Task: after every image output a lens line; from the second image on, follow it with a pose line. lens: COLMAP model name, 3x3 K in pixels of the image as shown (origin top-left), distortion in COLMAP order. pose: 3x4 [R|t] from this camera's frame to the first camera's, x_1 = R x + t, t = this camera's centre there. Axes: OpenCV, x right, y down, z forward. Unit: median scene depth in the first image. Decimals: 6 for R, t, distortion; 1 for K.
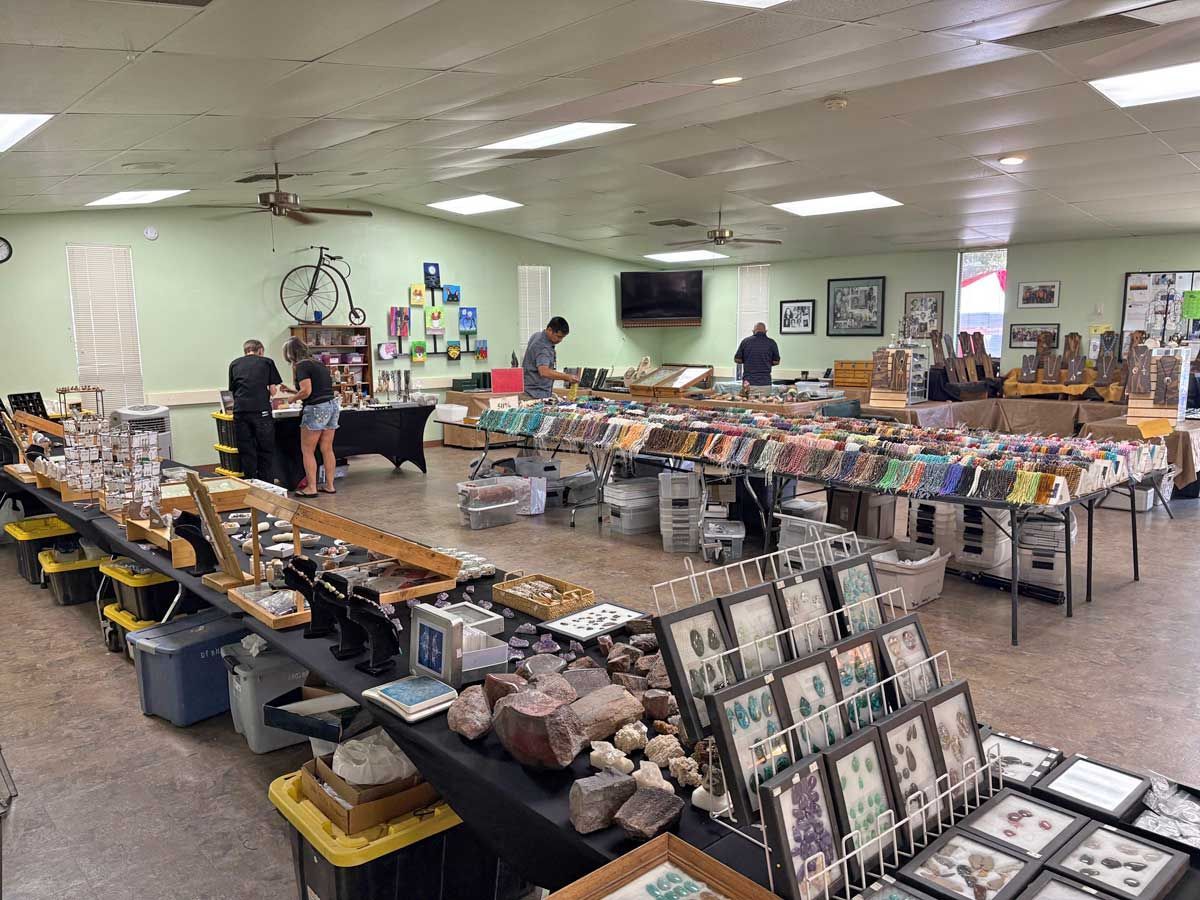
lens RADIAL K [[912.2, 0, 596.1], [0, 912.2, 447.4], [0, 0, 1]] dist [0.052106, -0.059344]
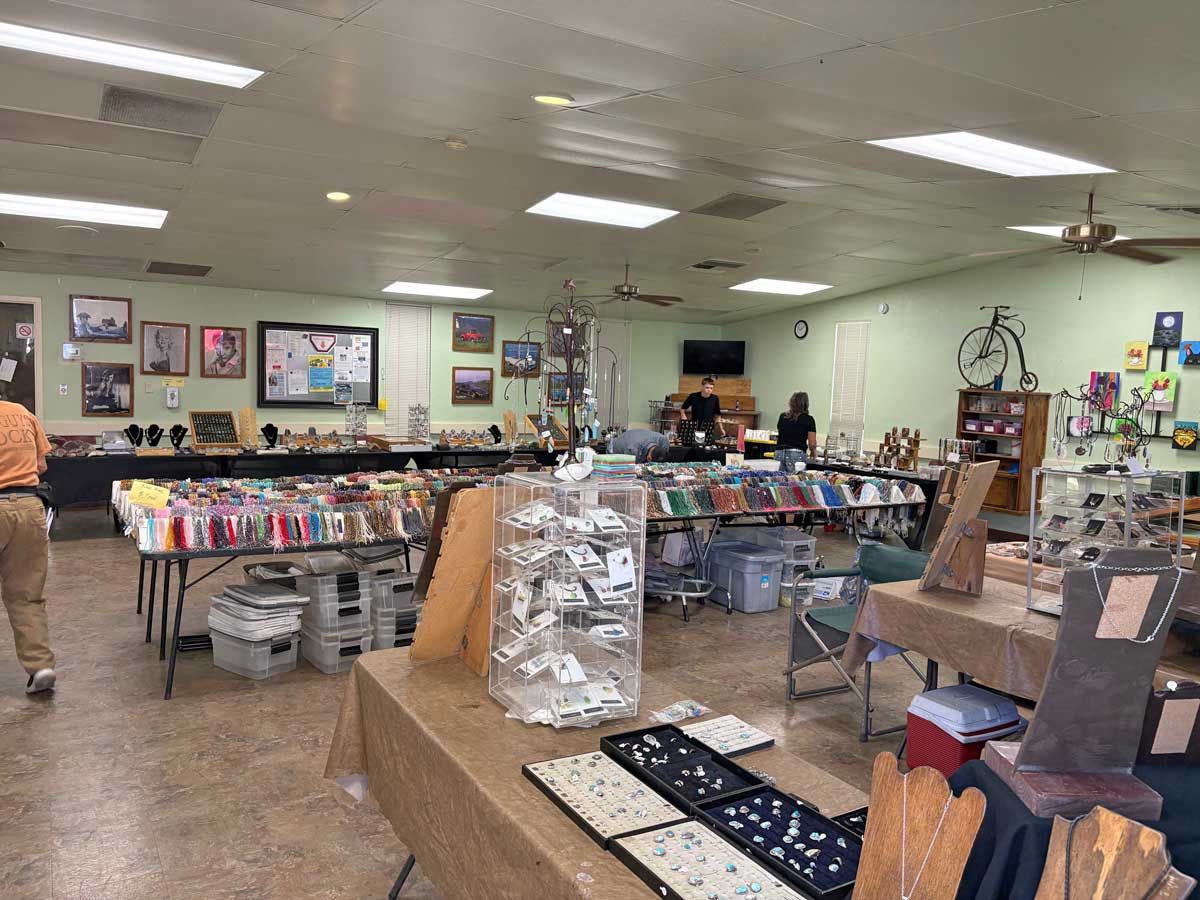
lens RADIAL K [[912.2, 0, 618.4], [0, 912.2, 445.4], [0, 0, 1]] dist [0.052106, -0.059344]
pose [[-0.175873, 0.078143, -0.981306, 0.615778], [-0.170324, 0.979395, 0.108517, -0.104212], [0.969566, 0.186226, -0.158939, 0.718563]]
